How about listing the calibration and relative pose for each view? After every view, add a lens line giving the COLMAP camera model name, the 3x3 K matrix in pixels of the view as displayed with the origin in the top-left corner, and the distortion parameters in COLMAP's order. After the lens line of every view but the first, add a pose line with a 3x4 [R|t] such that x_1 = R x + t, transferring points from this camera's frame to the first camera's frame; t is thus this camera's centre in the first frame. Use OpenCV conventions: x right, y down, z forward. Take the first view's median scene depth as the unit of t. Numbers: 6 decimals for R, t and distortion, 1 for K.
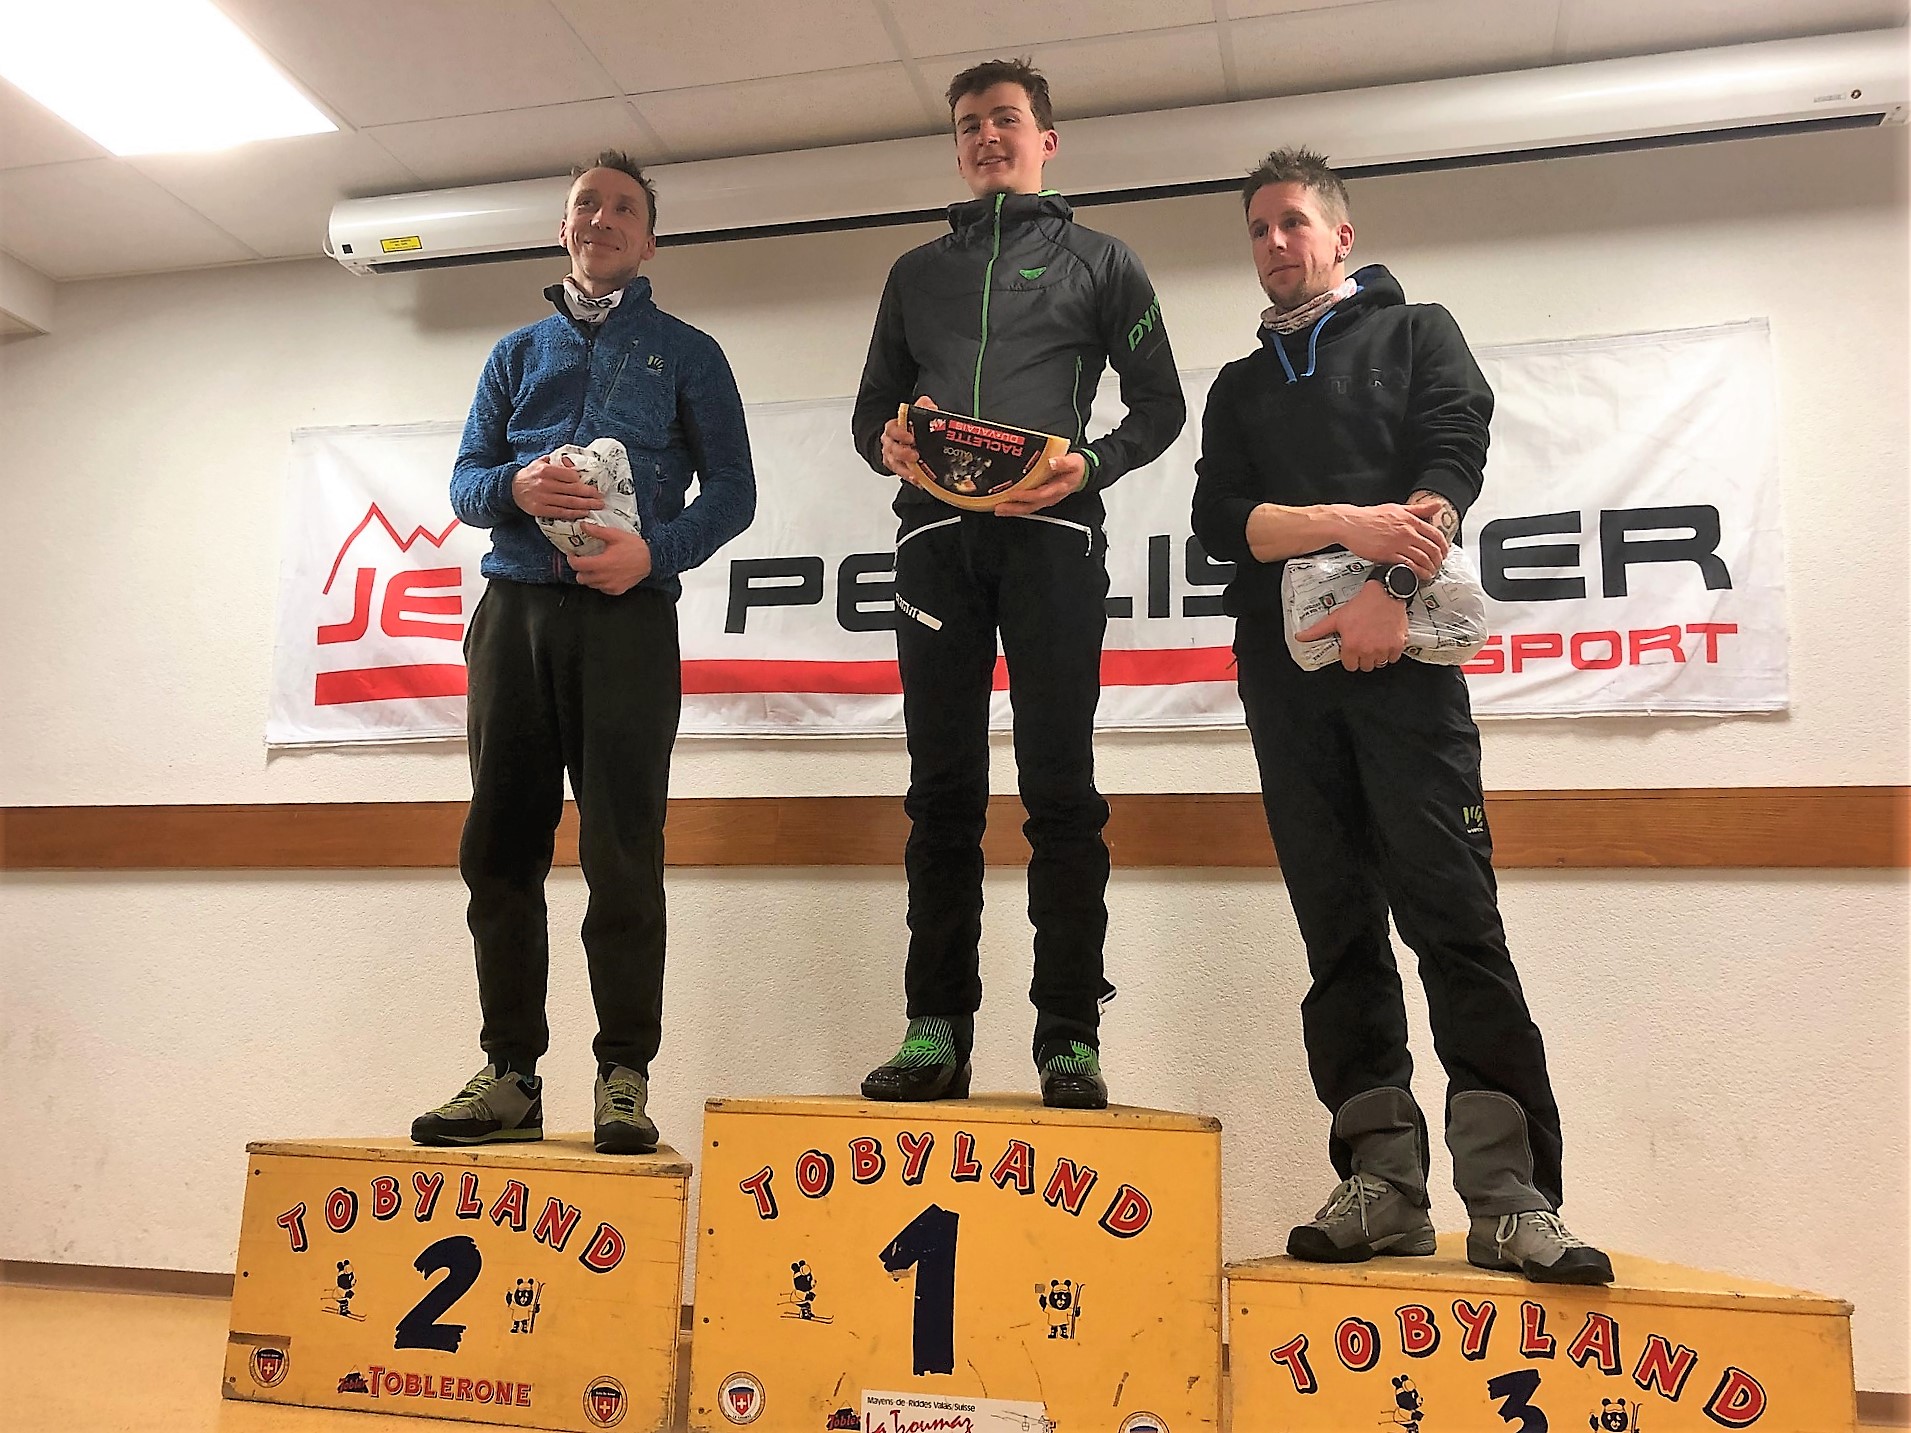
lens RADIAL K [[1627.2, 0, 869.8], [0, 1627.2, 717.7], [0, 0, 1]] dist [0.131449, -0.330135]
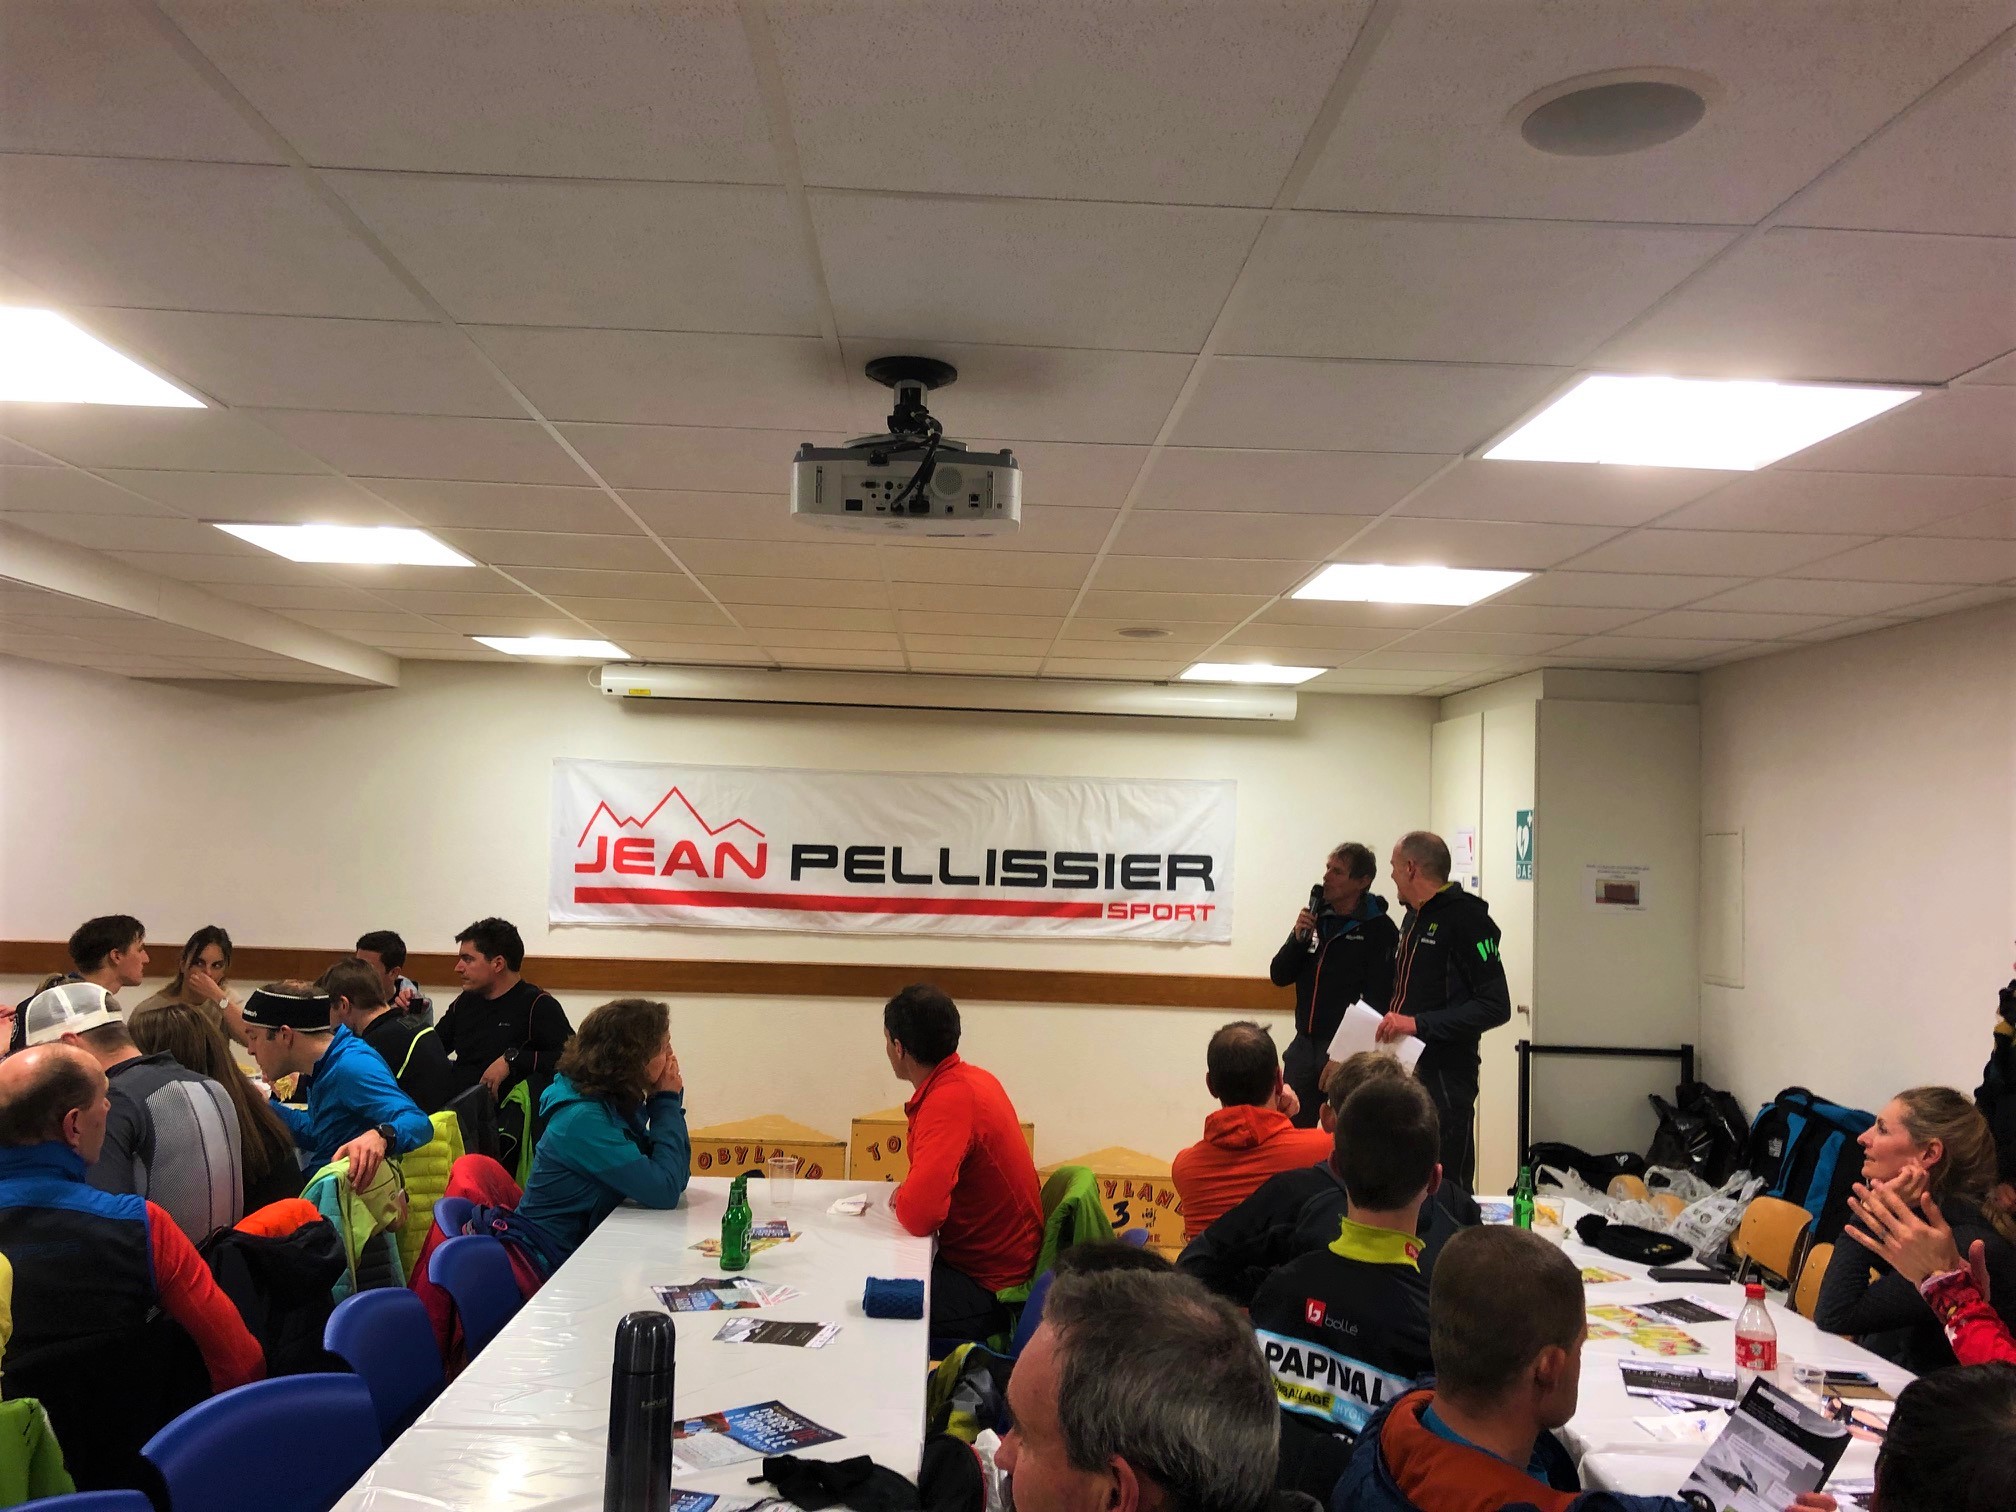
lens RADIAL K [[1716.7, 0, 917.6], [0, 1716.7, 757.3], [0, 0, 1]] dist [0.131449, -0.330135]
pose [[0.965314, 0.012398, 0.260798, -0.590386], [-0.050341, 0.988967, 0.139319, -0.608085], [-0.256194, -0.147615, 0.955288, -1.338896]]
